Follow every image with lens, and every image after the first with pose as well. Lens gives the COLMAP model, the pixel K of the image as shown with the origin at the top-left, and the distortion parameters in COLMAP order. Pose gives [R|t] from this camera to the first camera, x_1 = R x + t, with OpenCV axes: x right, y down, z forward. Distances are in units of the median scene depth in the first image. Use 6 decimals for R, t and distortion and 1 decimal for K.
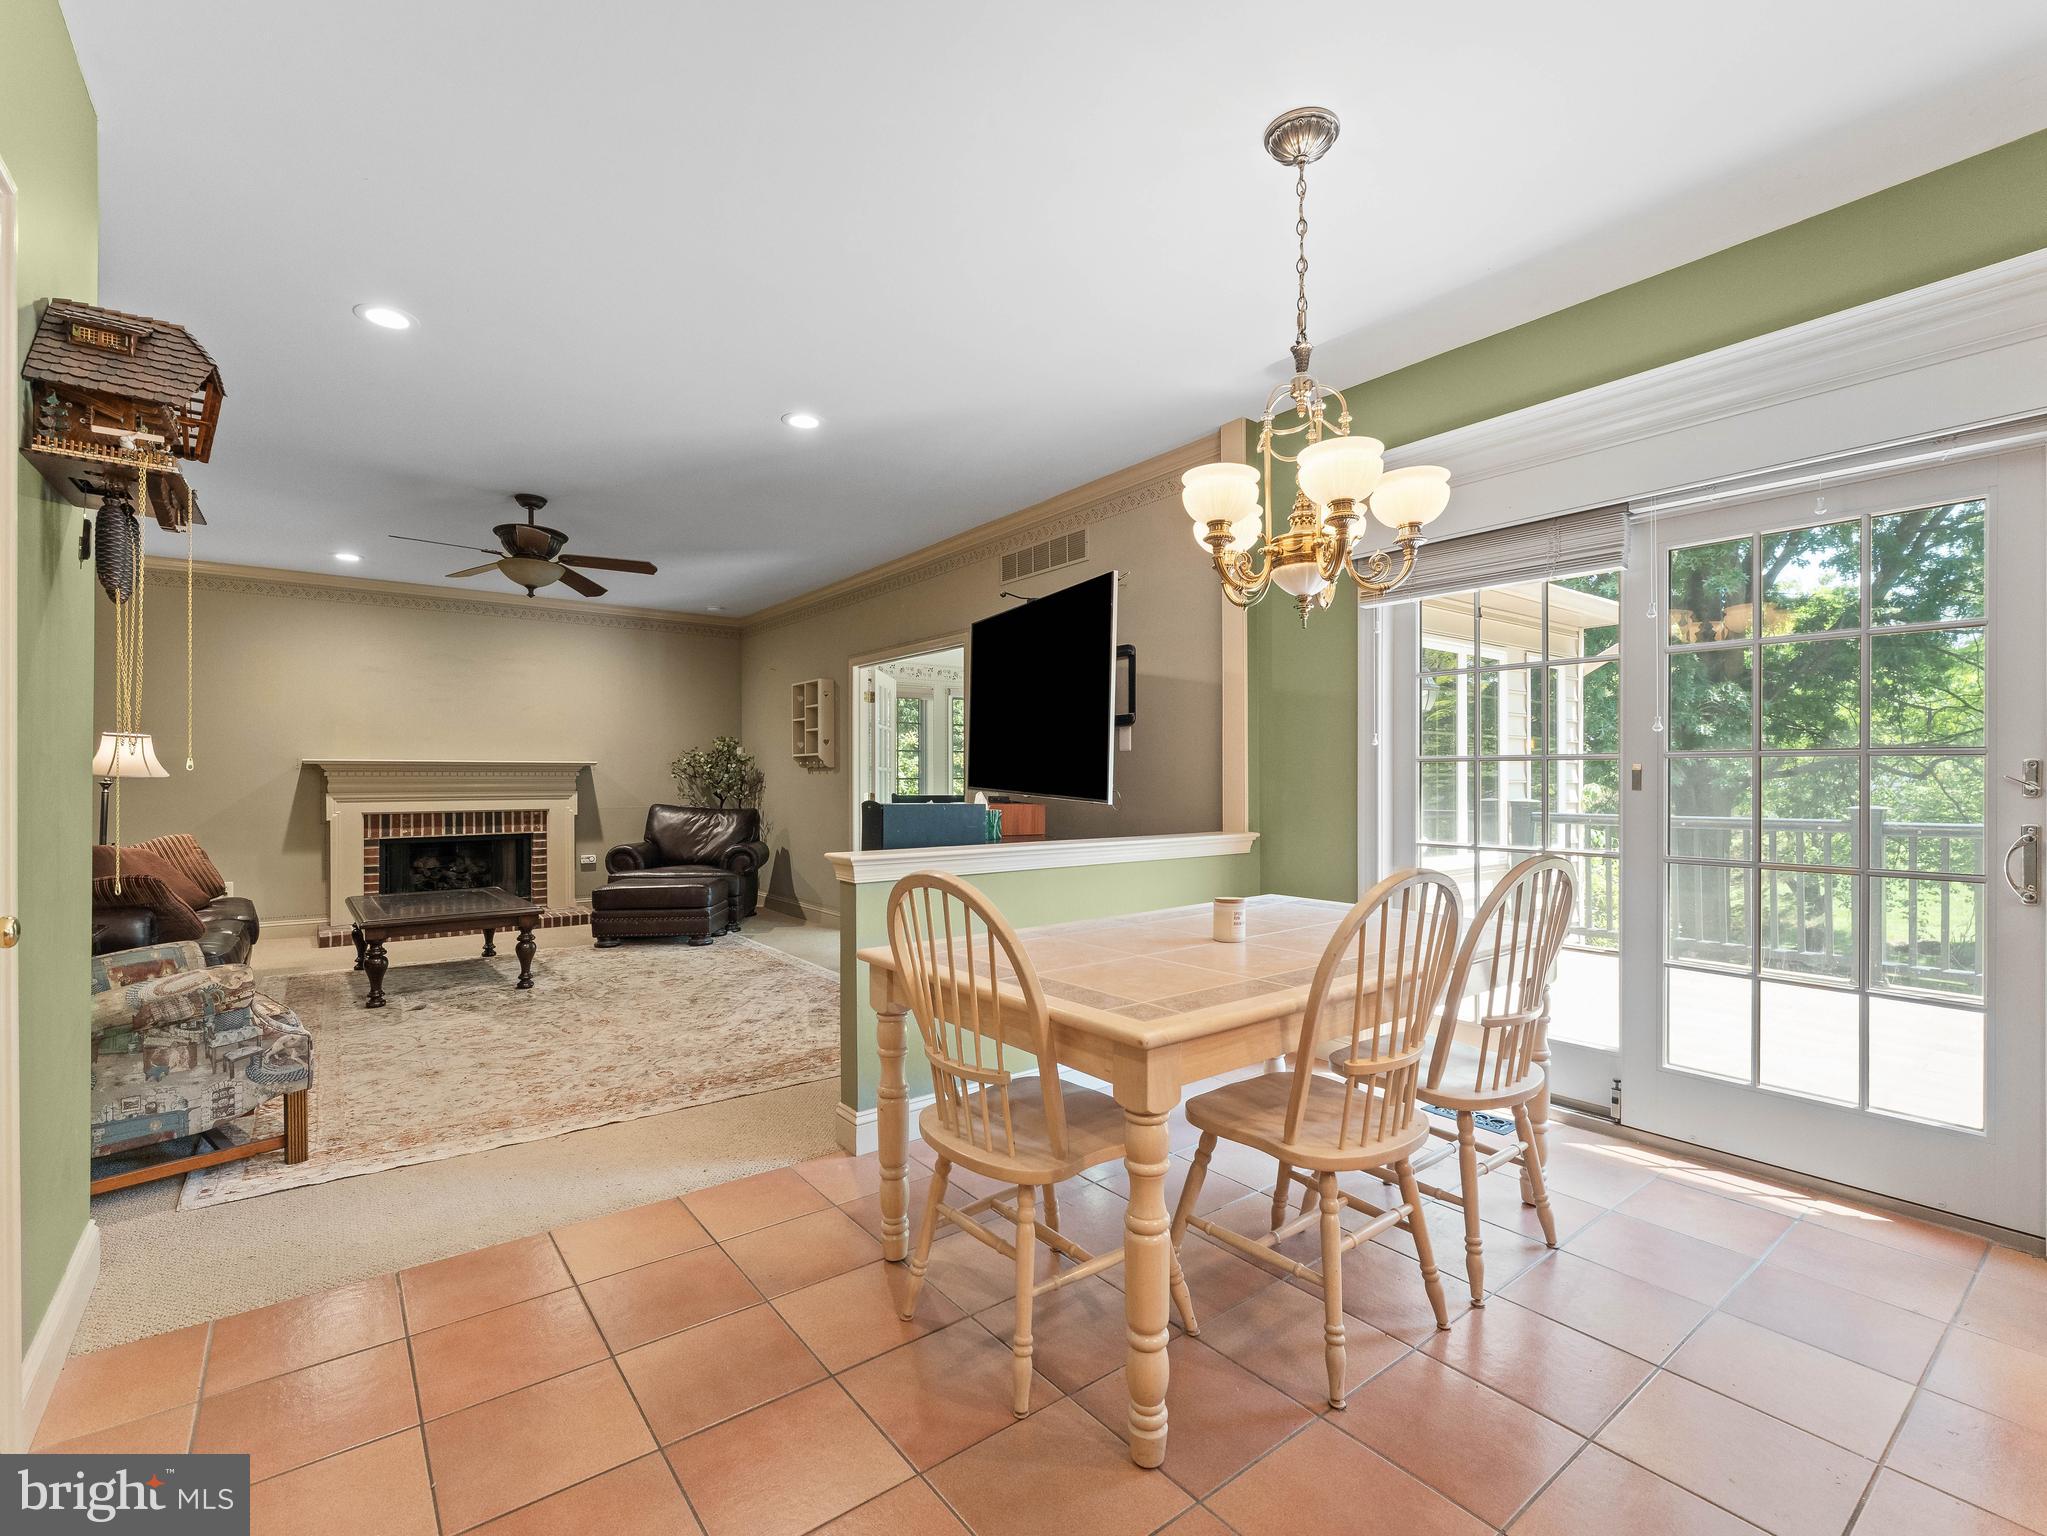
lens RADIAL K [[925.4, 0, 1018.9], [0, 925.4, 774.0], [0, 0, 1]] dist [-0.001248, 0.000900]
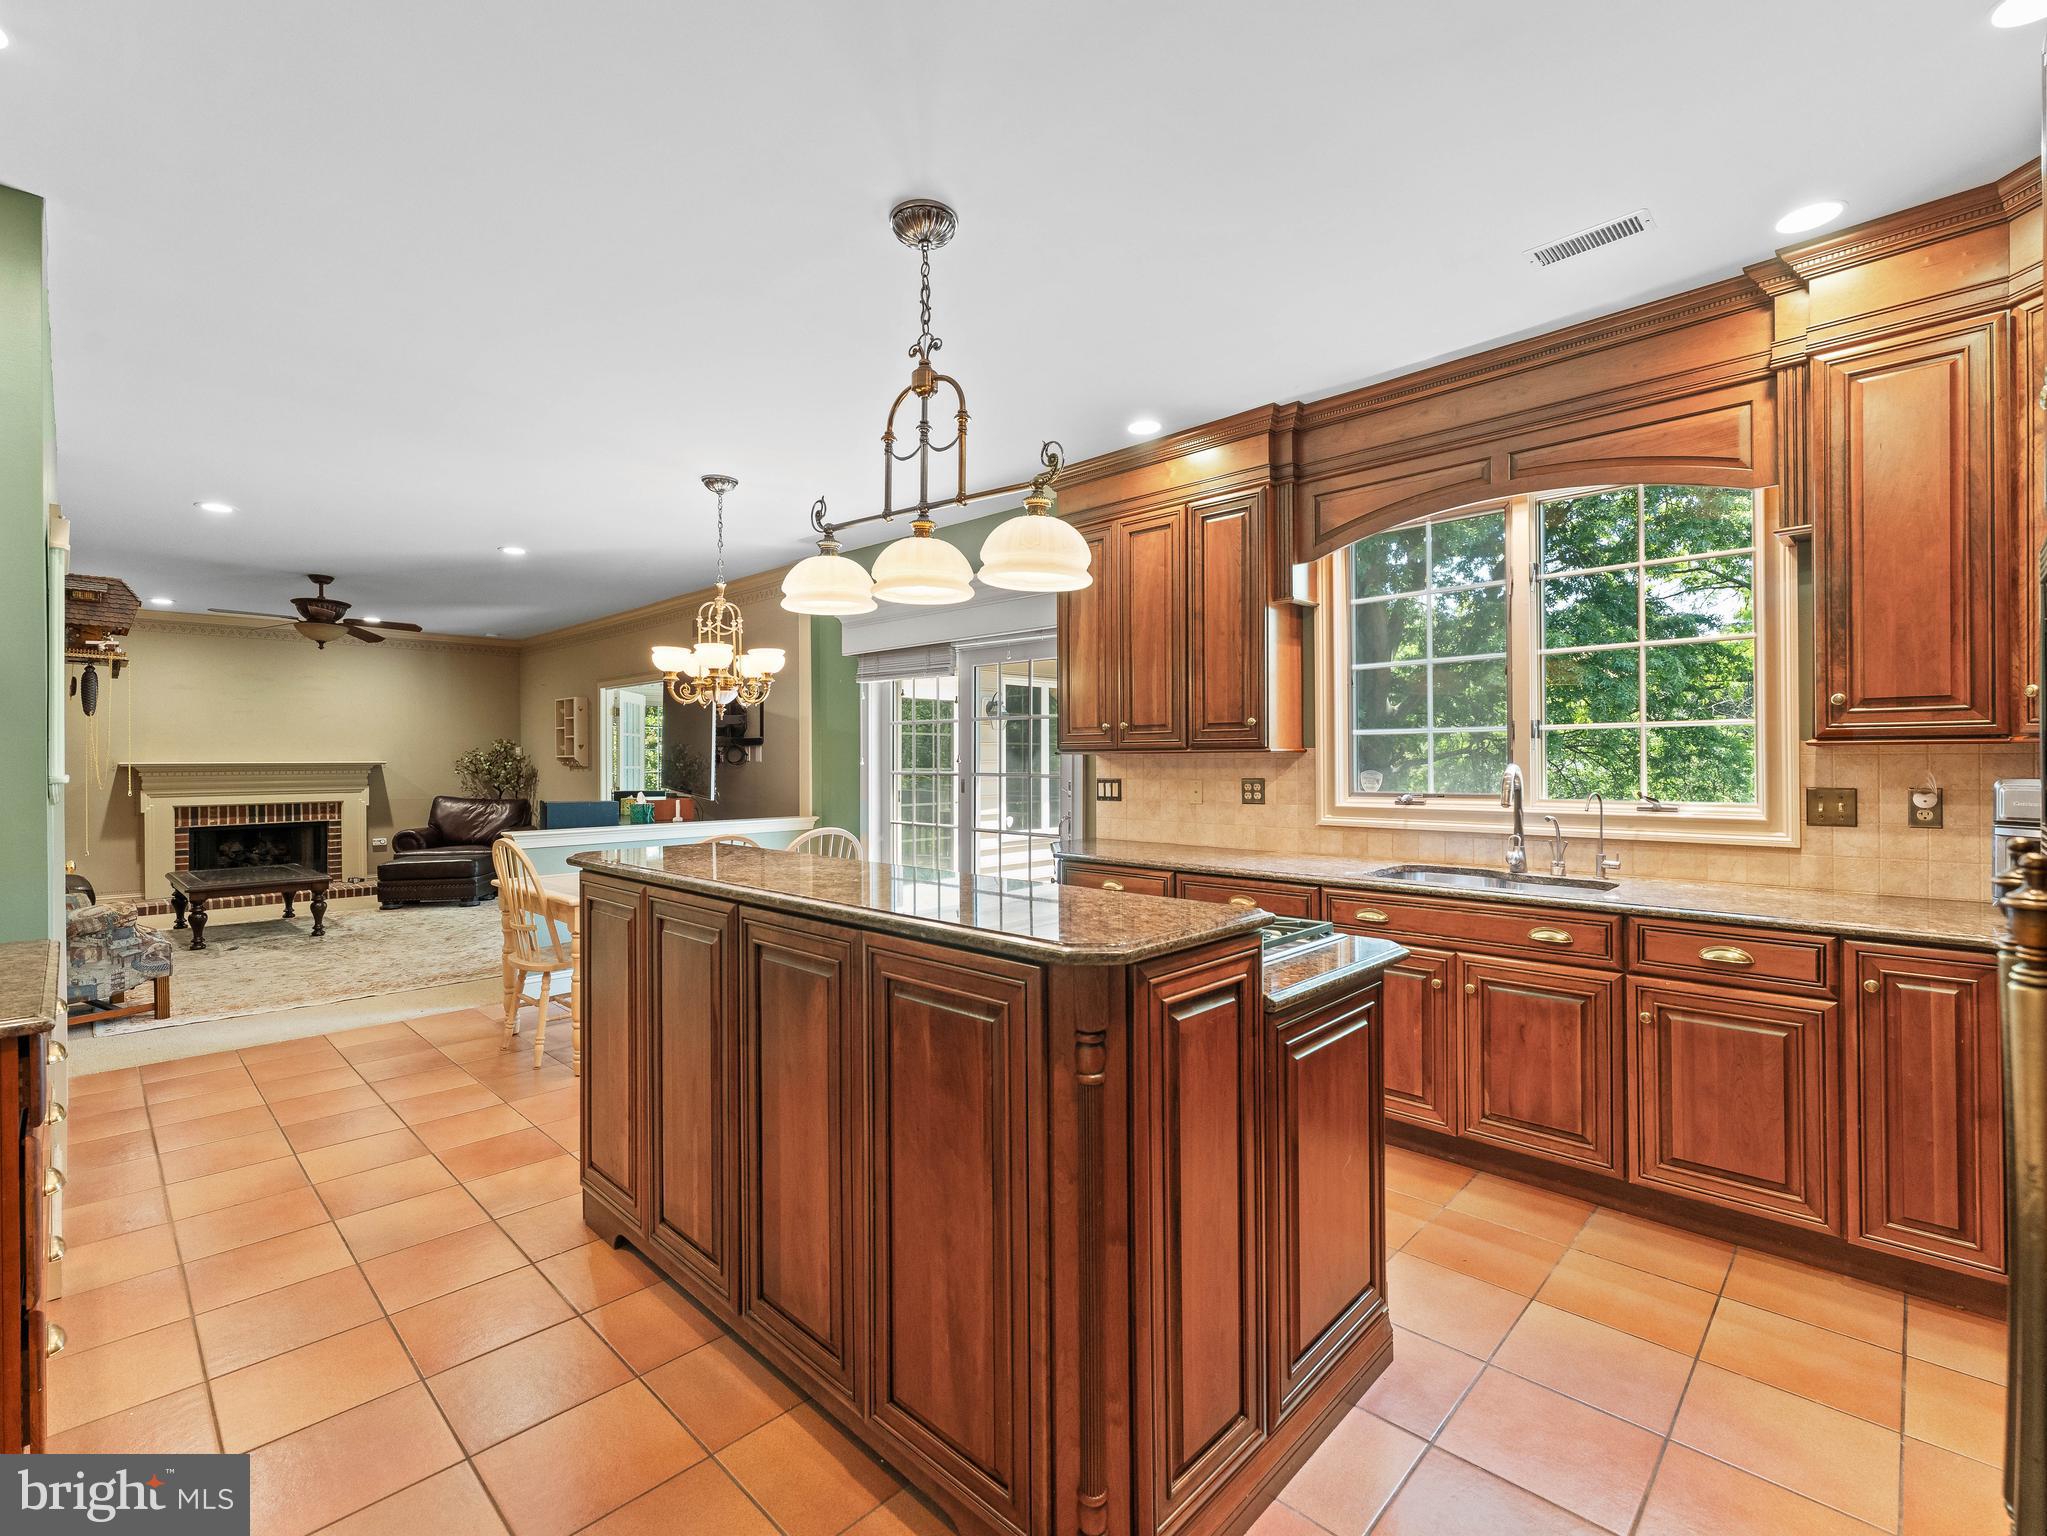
lens RADIAL K [[925.4, 0, 1018.4], [0, 925.4, 756.9], [0, 0, 1]] dist [-0.001248, 0.000900]
pose [[0.989199, -0.001396, 0.146571, 0.229589], [0.000805, 0.999991, 0.004093, -0.028995], [-0.146575, -0.003931, 0.989192, -0.397325]]
